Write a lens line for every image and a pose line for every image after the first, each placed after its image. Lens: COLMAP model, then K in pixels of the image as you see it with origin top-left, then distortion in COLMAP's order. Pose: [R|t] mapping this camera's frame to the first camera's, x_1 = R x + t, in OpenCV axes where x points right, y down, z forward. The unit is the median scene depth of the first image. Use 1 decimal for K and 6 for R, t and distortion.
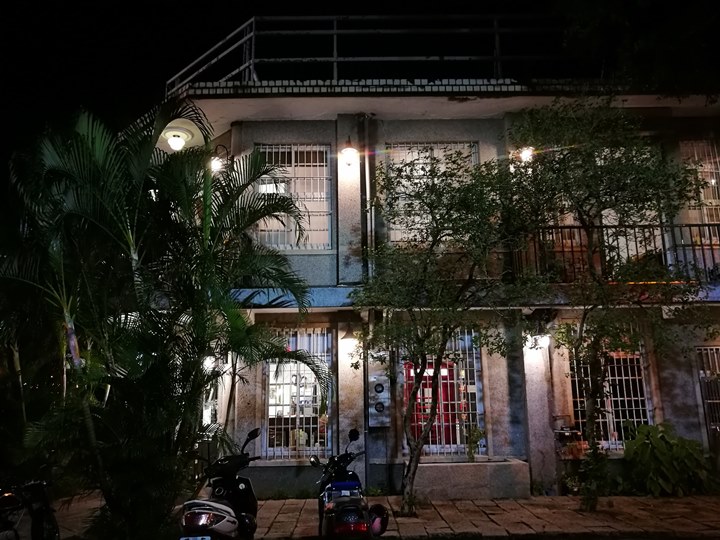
lens RADIAL K [[561.2, 0, 359.3], [0, 561.2, 265.9], [0, 0, 1]] dist [0.008883, -0.023835]
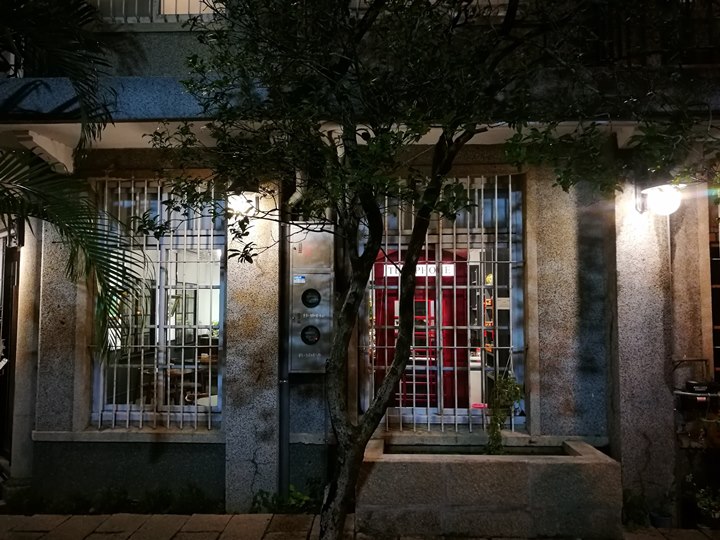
lens RADIAL K [[561.2, 0, 356.8], [0, 561.2, 273.5], [0, 0, 1]] dist [0.008883, -0.023835]
pose [[0.997774, 0.012469, -0.065503, 0.106443], [-0.001651, 0.986677, 0.162685, 0.115670], [0.066659, -0.162215, 0.984501, 0.516808]]
